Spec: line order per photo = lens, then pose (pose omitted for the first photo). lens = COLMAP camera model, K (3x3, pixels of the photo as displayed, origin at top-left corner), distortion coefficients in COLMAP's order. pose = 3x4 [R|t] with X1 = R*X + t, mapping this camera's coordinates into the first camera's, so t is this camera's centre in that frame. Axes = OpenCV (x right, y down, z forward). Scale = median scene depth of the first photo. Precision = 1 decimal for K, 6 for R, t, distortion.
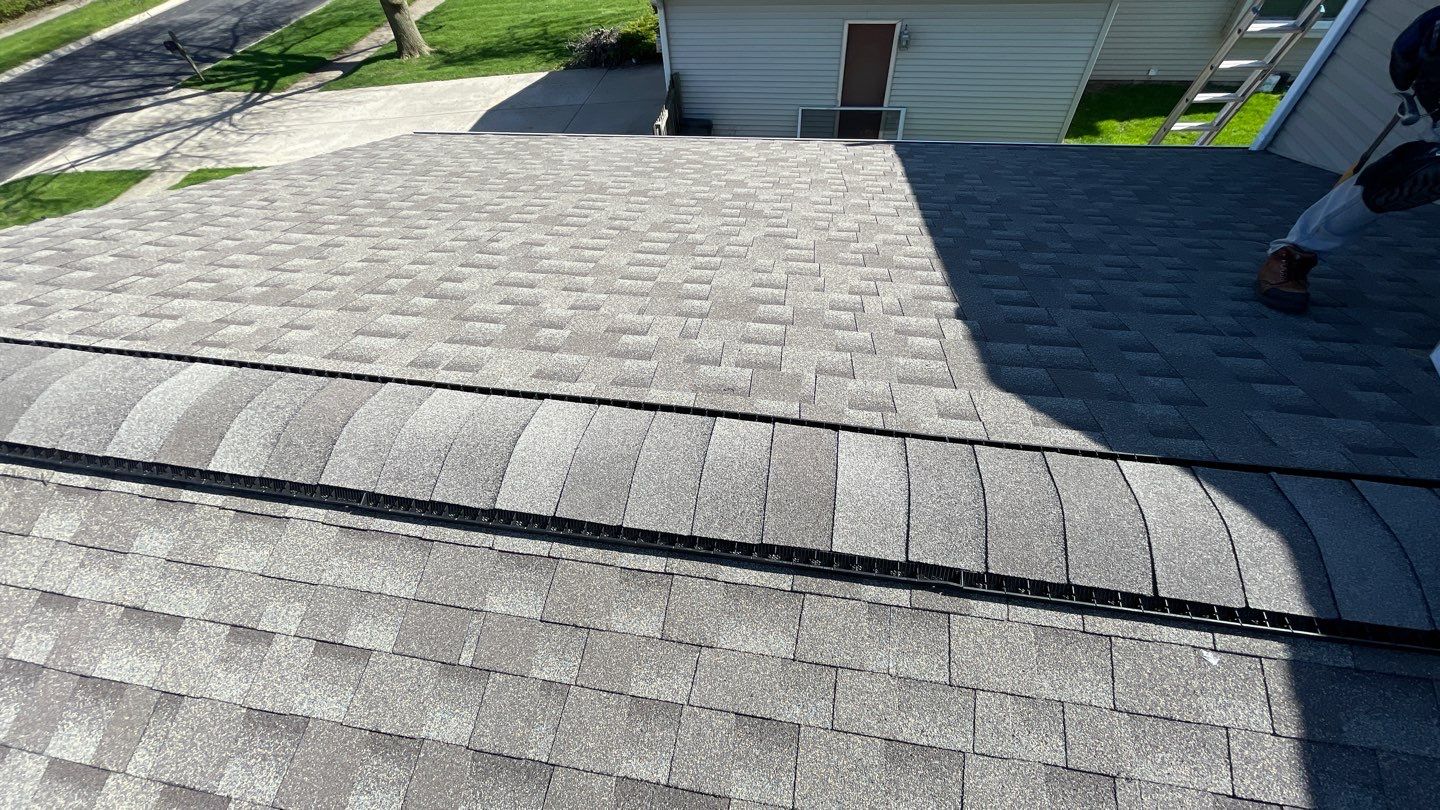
lens RADIAL K [[577.5, 0, 717.8], [0, 577.5, 395.1], [0, 0, 1]] dist [-0.001708, 0.000476]
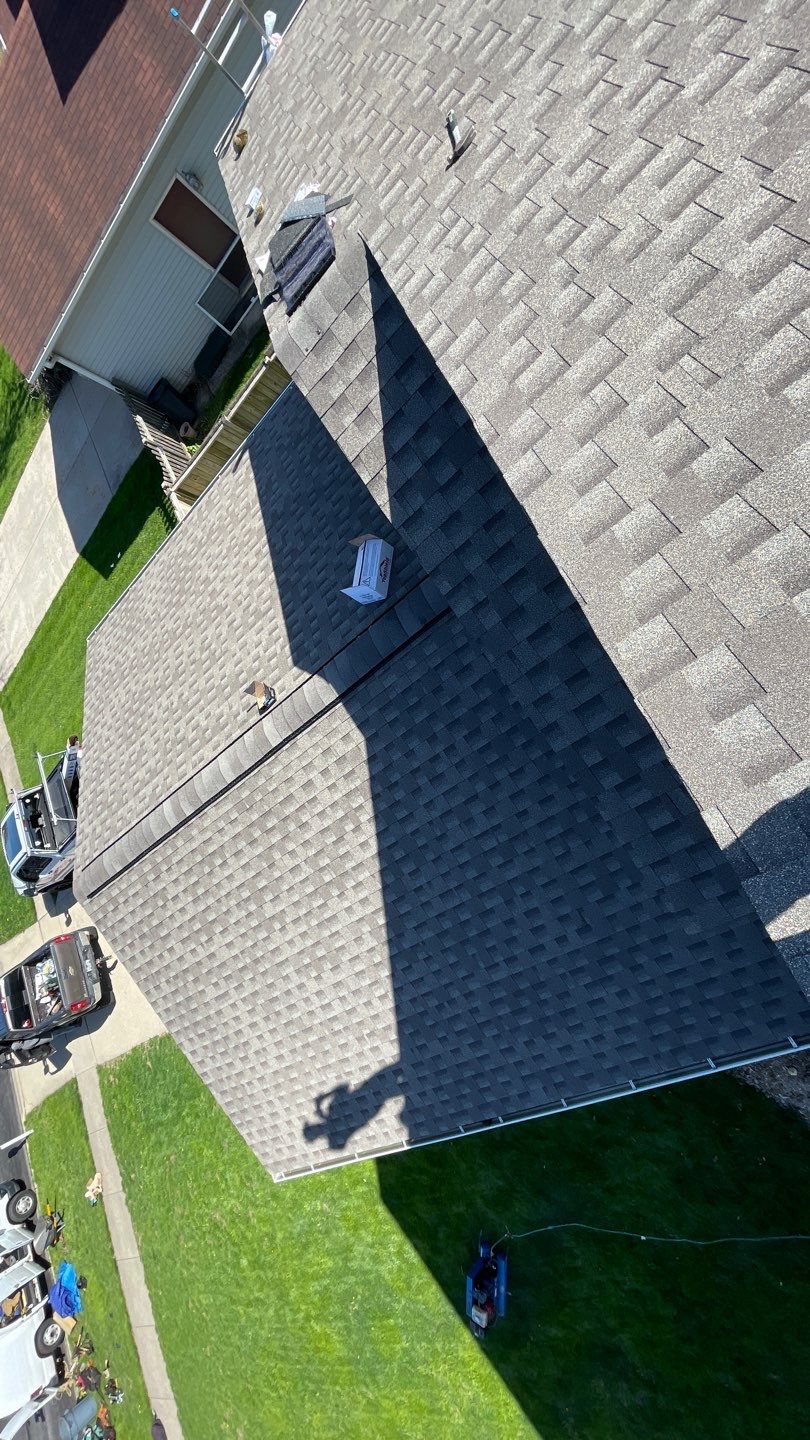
lens RADIAL K [[577.5, 0, 410.6], [0, 577.5, 718.8], [0, 0, 1]] dist [-0.001708, 0.000476]
pose [[0.671384, -0.653072, -0.350343, 1.587546], [0.740612, 0.608552, 0.284881, -0.222627], [0.027154, -0.450733, 0.892246, -1.769293]]
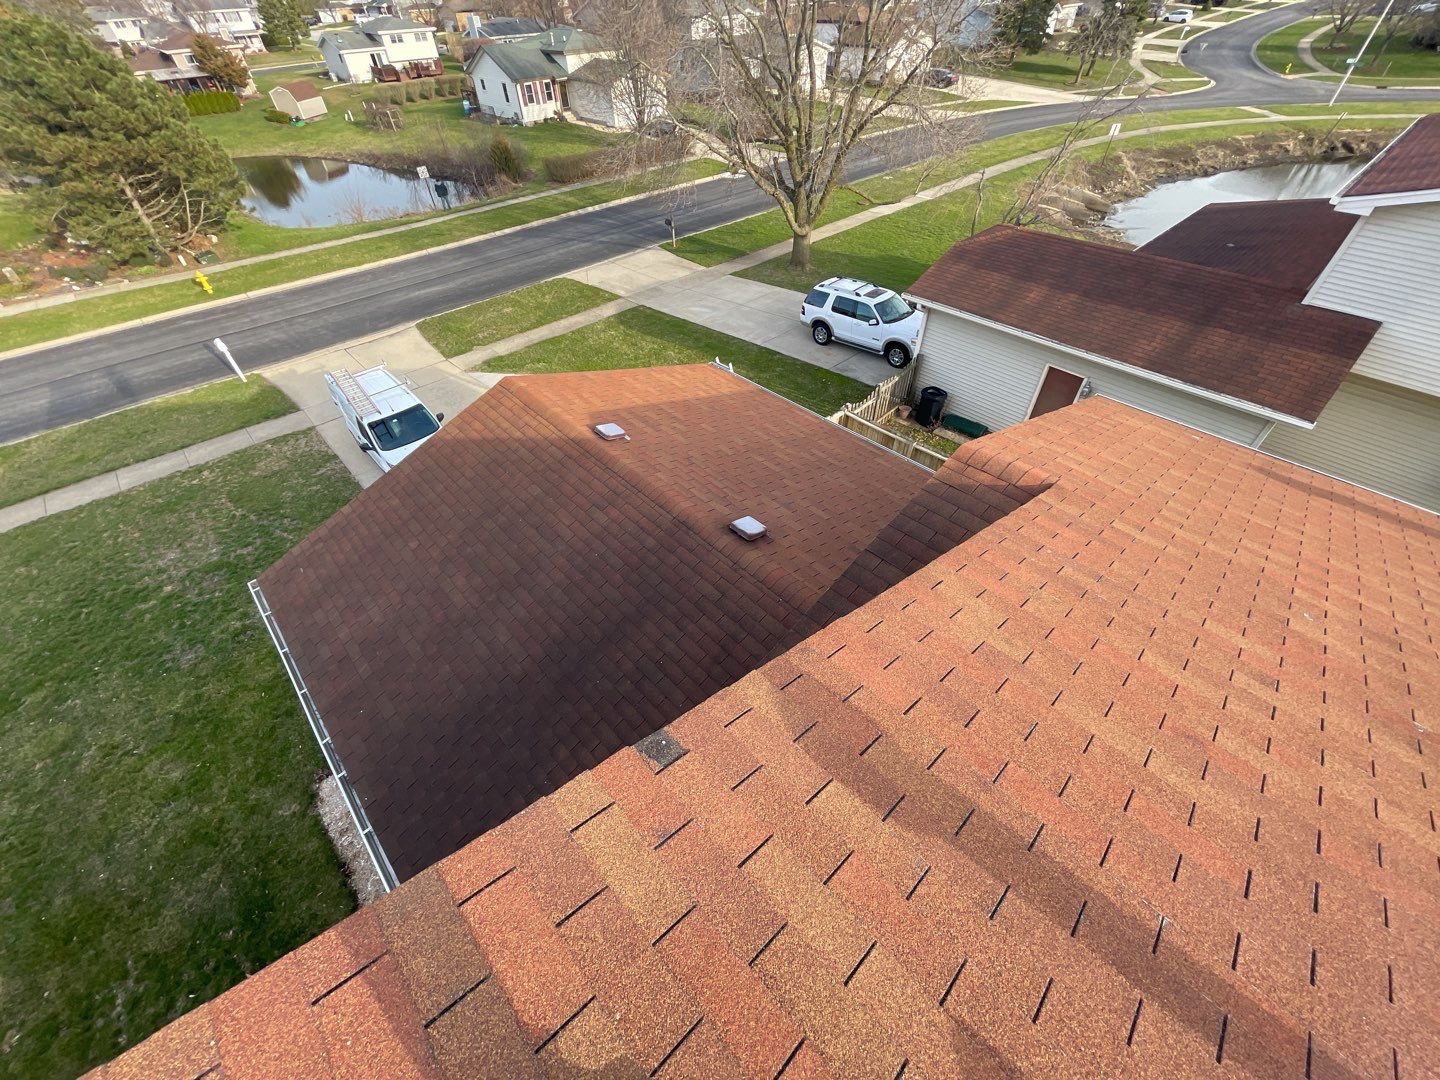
lens RADIAL K [[573.8, 0, 721.8], [0, 573.8, 543.1], [0, 0, 1]] dist [0.000276, -0.000503]
pose [[0.794682, 0.454956, -0.401865, 1.733128], [-0.476957, 0.877489, 0.050240, 0.007133], [0.375490, 0.151747, 0.914320, -2.205660]]
